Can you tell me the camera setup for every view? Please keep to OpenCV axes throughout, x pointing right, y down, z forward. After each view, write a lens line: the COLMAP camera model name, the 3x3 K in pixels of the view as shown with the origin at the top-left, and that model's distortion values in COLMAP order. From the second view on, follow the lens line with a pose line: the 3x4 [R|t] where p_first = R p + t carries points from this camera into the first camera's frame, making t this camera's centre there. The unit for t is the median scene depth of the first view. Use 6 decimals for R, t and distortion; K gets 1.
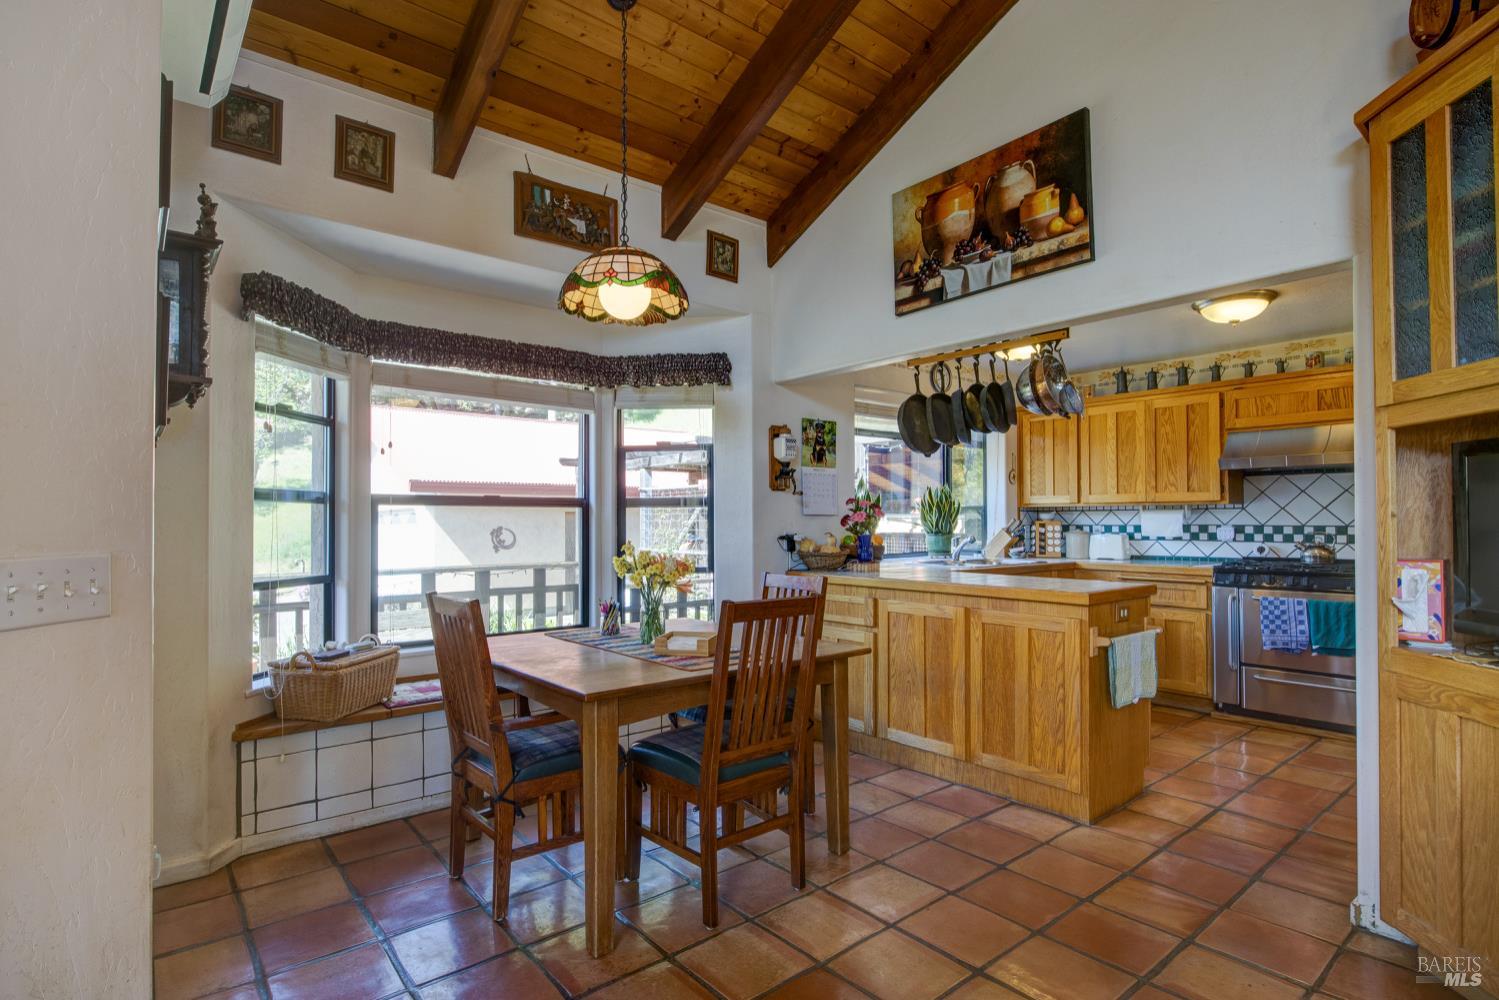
lens RADIAL K [[746.5, 0, 745.9], [0, 746.5, 509.6], [0, 0, 1]] dist [-0.002558, -0.002250]
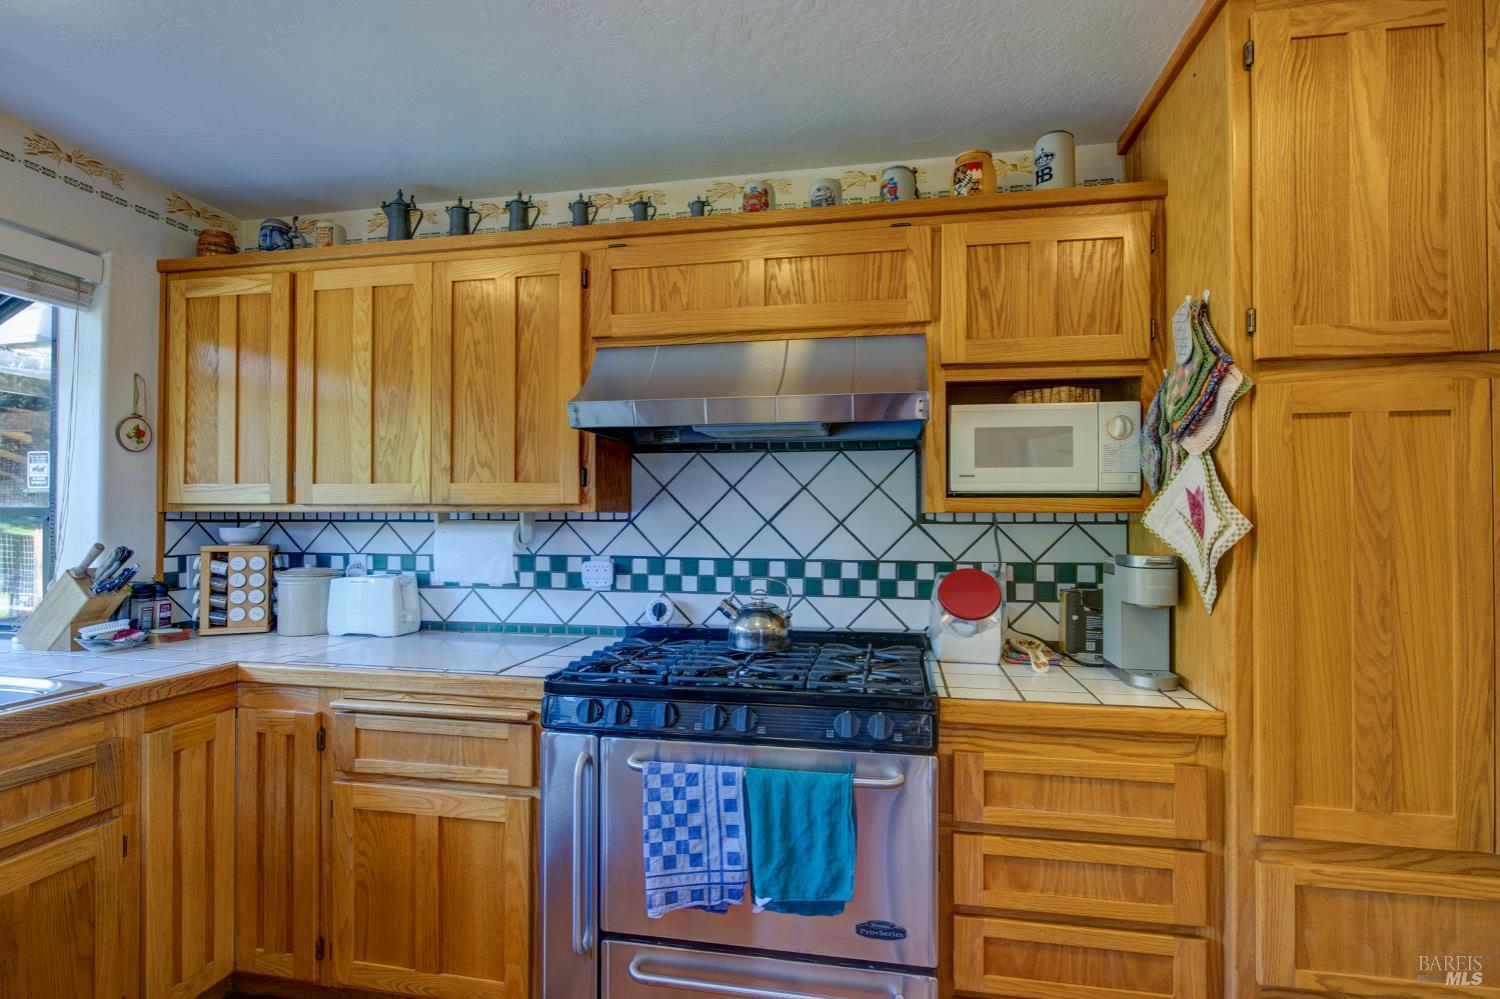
lens RADIAL K [[745.4, 0, 741.2], [0, 745.4, 507.2], [0, 0, 1]] dist [-0.002716, -0.001045]
pose [[0.780472, 0.013336, 0.625049, 0.437748], [-0.013991, 0.999895, -0.003863, -0.009880], [-0.625035, -0.005730, 0.780576, 0.602245]]
